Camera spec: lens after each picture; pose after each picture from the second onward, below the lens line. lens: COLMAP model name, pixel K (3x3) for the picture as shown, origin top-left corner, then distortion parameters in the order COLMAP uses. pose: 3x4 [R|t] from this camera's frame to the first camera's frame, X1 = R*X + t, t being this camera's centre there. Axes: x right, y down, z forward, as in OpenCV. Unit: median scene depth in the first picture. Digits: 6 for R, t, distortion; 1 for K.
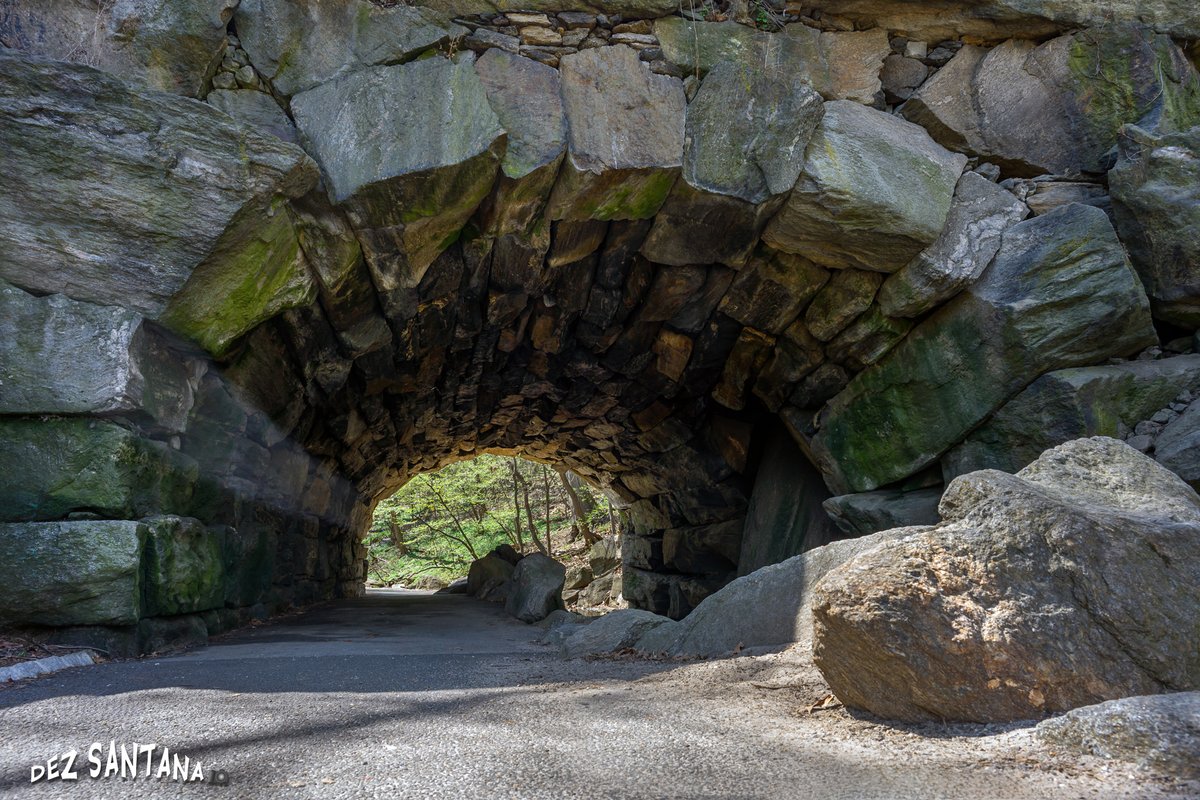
lens RADIAL K [[831.6, 0, 604.7], [0, 831.6, 400.3], [0, 0, 1]] dist [-0.003920, -0.001391]
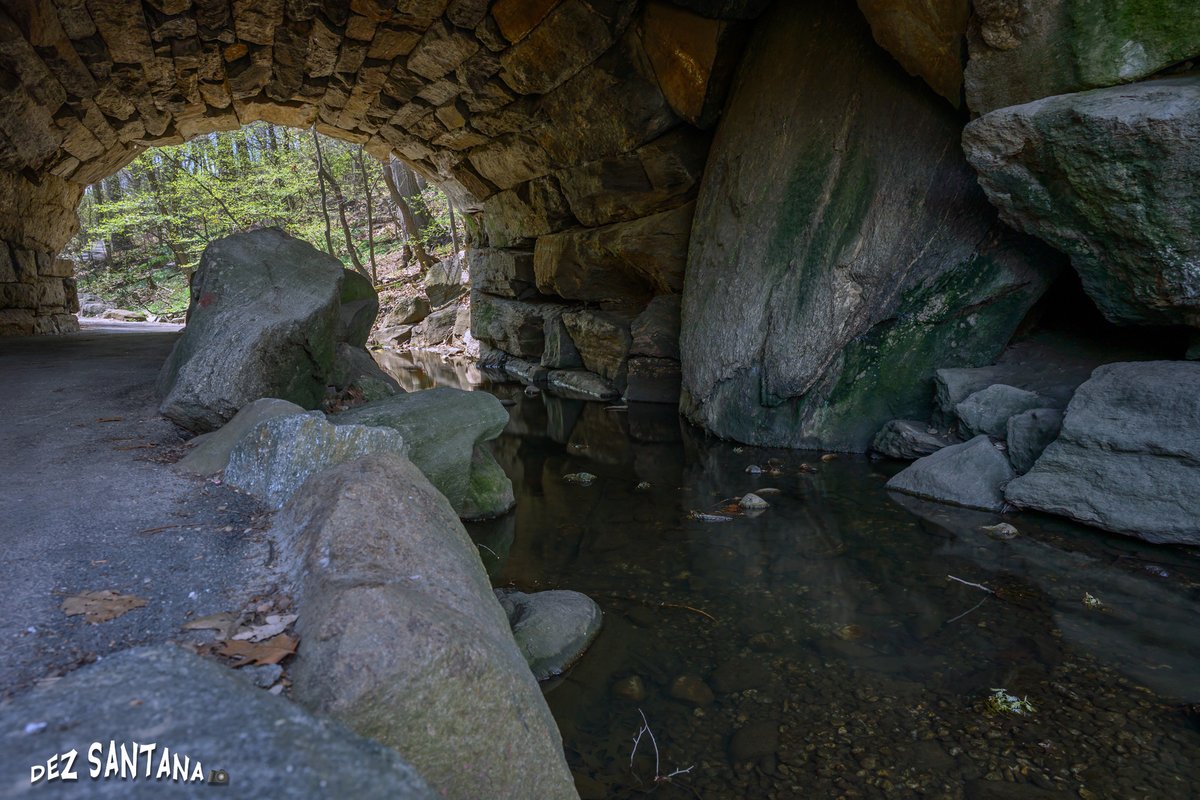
lens RADIAL K [[831.6, 0, 601.6], [0, 831.6, 403.5], [0, 0, 1]] dist [-0.003920, -0.001391]
pose [[0.982943, -0.014788, 0.183316, -0.000929], [-0.043100, 0.950483, 0.307774, 0.073026], [-0.178790, -0.310425, 0.933633, 0.317909]]
